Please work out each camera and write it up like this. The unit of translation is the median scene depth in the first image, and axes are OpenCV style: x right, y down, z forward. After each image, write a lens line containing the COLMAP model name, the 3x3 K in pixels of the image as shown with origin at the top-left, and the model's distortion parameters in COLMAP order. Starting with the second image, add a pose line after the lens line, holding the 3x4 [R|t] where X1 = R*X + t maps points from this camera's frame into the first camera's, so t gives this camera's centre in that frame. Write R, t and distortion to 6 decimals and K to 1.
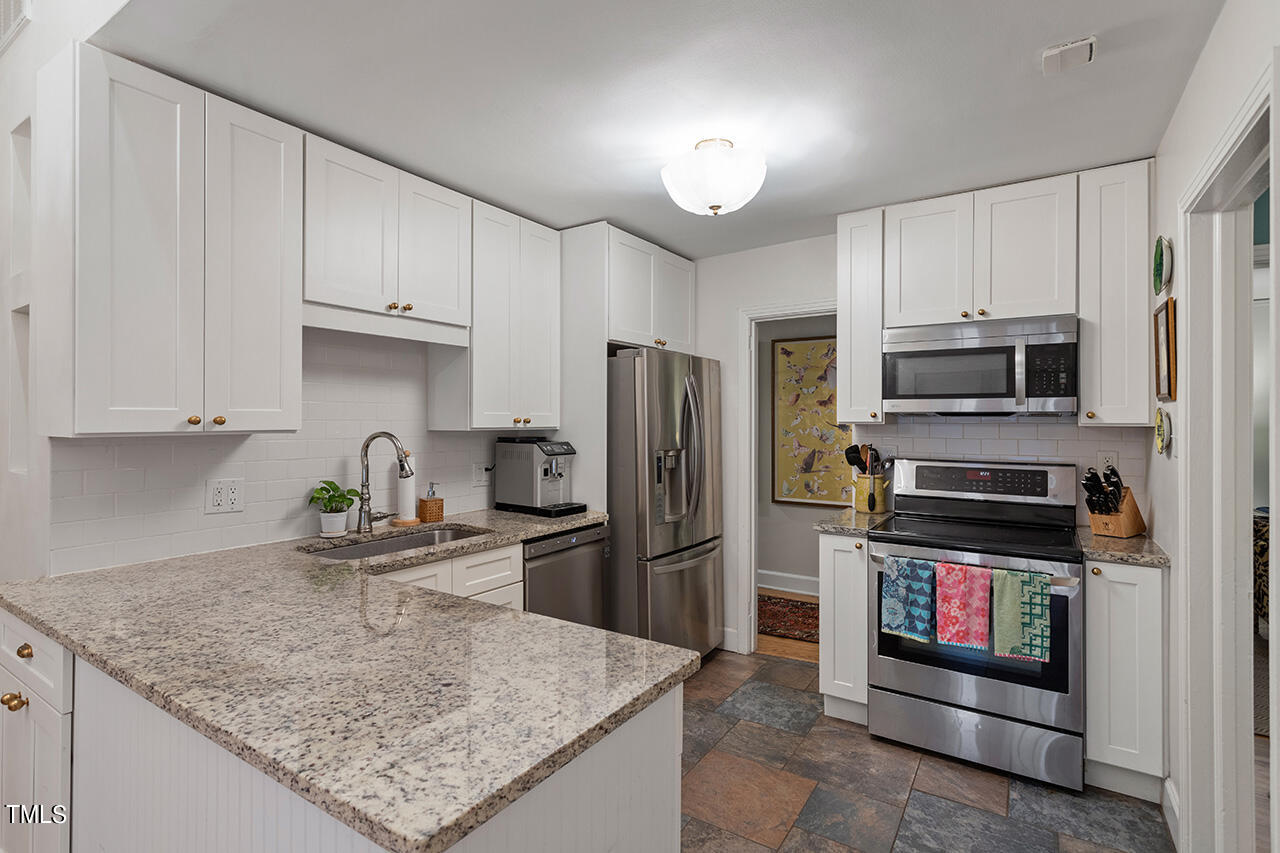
lens RADIAL K [[612.5, 0, 640.2], [0, 612.5, 421.3], [0, 0, 1]] dist [-0.001396, 0.001855]
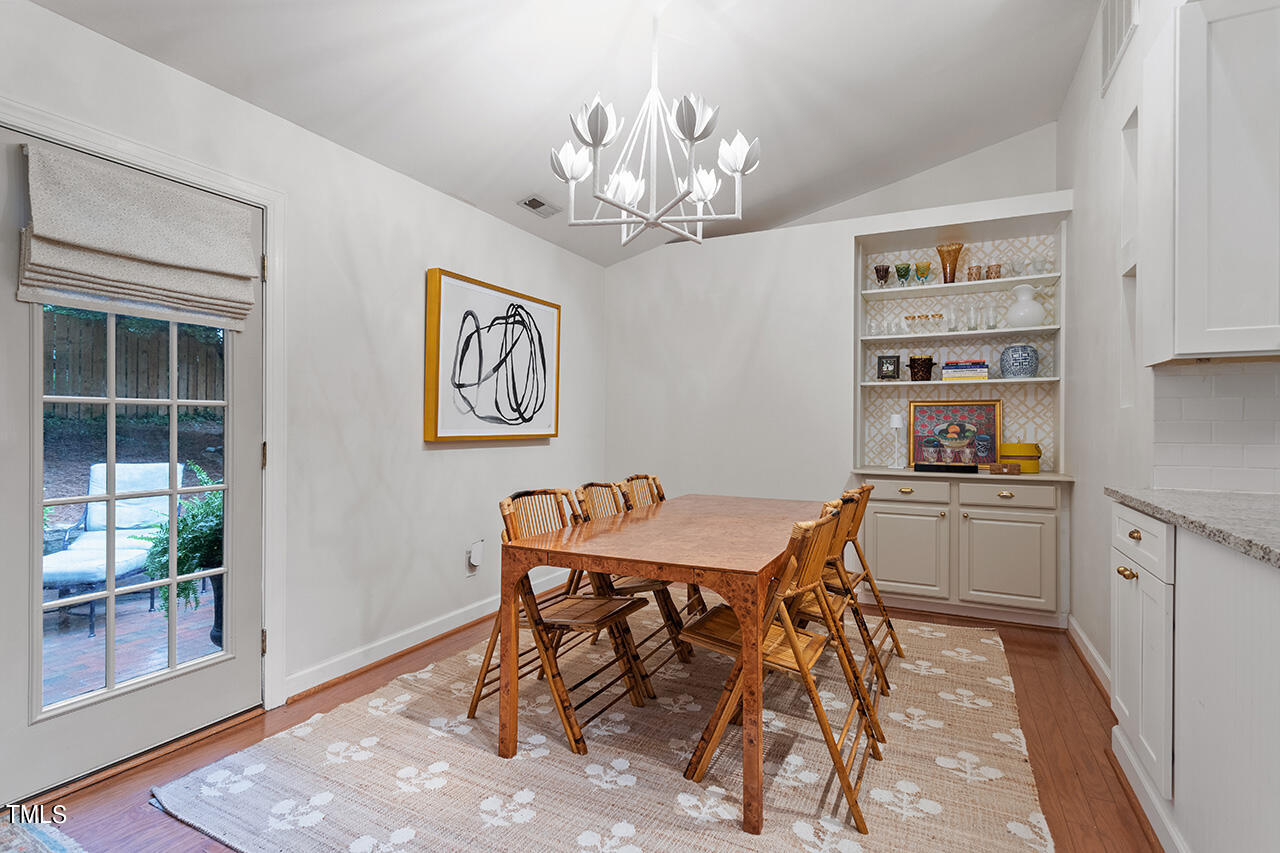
lens RADIAL K [[612.5, 0, 629.0], [0, 612.5, 421.7], [0, 0, 1]] dist [-0.001396, 0.001855]
pose [[0.100871, -0.009129, -0.994858, 0.071997], [-0.007611, 0.999922, -0.009947, 0.121009], [0.994870, 0.008575, 0.100793, -0.084054]]
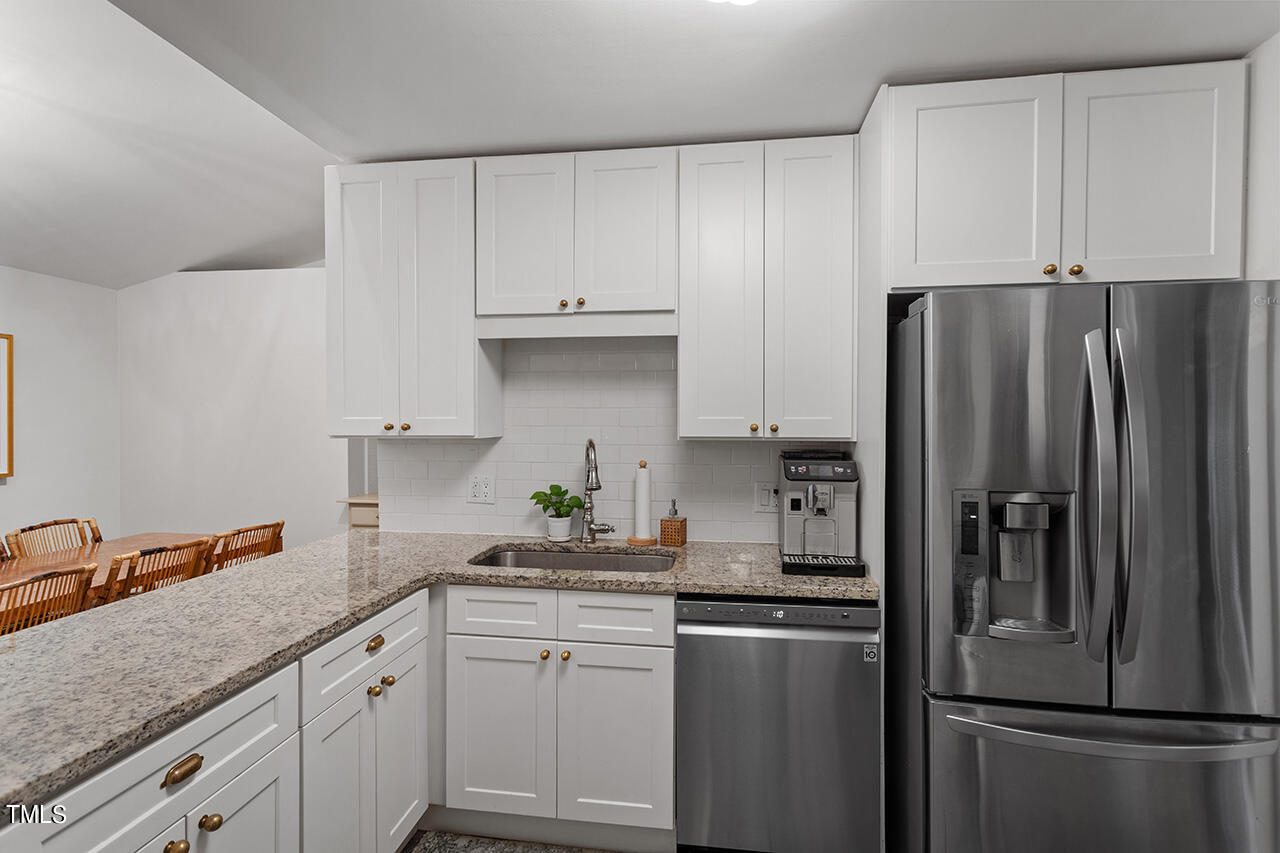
lens RADIAL K [[612.5, 0, 636.6], [0, 612.5, 428.1], [0, 0, 1]] dist [-0.001396, 0.001855]
pose [[0.425109, 0.011251, -0.905072, 0.533903], [-0.000885, 0.999927, 0.012014, -0.012033], [0.905142, -0.004306, 0.425088, 0.775880]]
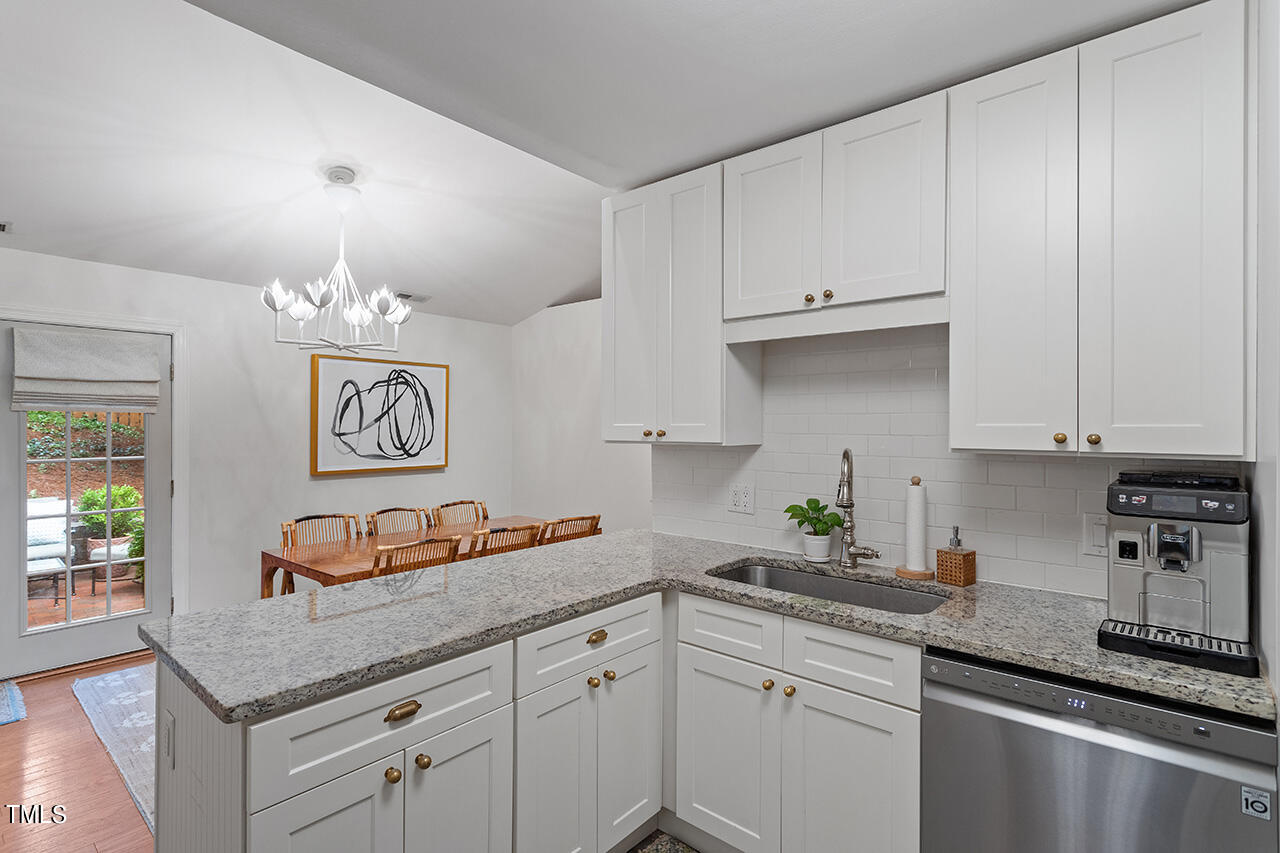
lens RADIAL K [[612.5, 0, 633.5], [0, 612.5, 424.1], [0, 0, 1]] dist [-0.001396, 0.001855]
pose [[-0.131556, -0.006094, -0.991290, 0.504834], [-0.004868, 0.999973, -0.005501, -0.011517], [0.991297, 0.004102, -0.131582, 0.960204]]
